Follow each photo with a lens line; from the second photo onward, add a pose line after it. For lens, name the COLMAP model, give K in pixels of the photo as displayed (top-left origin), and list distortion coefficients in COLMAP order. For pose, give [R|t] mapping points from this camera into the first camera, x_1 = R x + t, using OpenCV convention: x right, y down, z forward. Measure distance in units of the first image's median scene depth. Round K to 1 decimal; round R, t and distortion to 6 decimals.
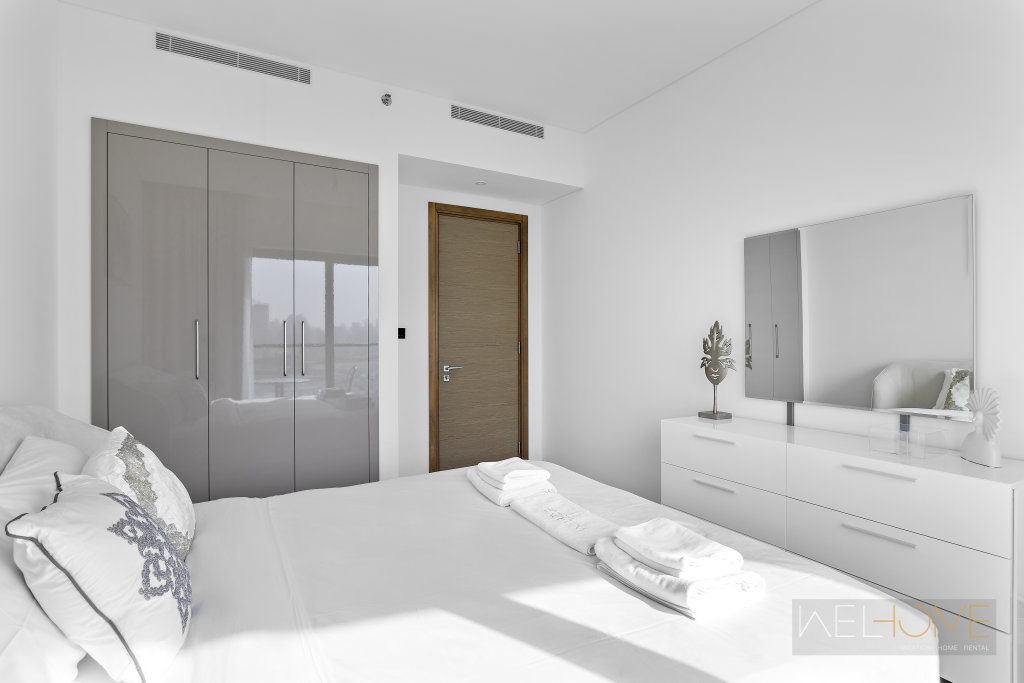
lens RADIAL K [[511.2, 0, 452.6], [0, 511.2, 336.2], [0, 0, 1]] dist [-0.010524, 0.000744]
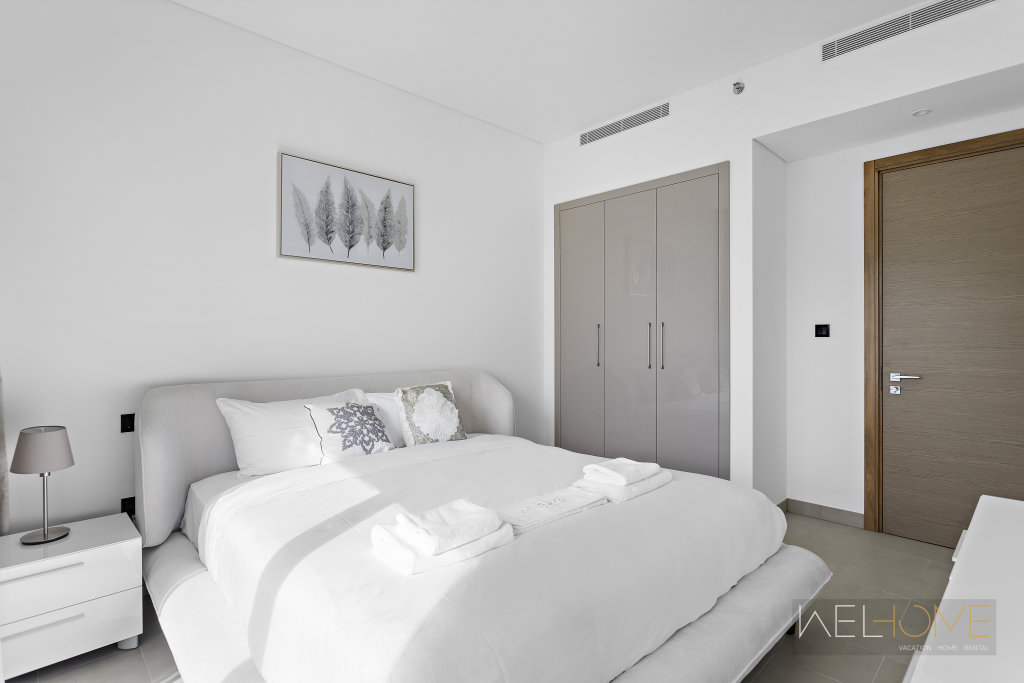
lens RADIAL K [[511.2, 0, 555.4], [0, 511.2, 335.4], [0, 0, 1]] dist [-0.010524, 0.000744]
pose [[0.288054, 0.002061, -0.957612, 0.638635], [0.008945, 0.999948, 0.004842, -0.006334], [0.957572, -0.009961, 0.288020, 0.362033]]
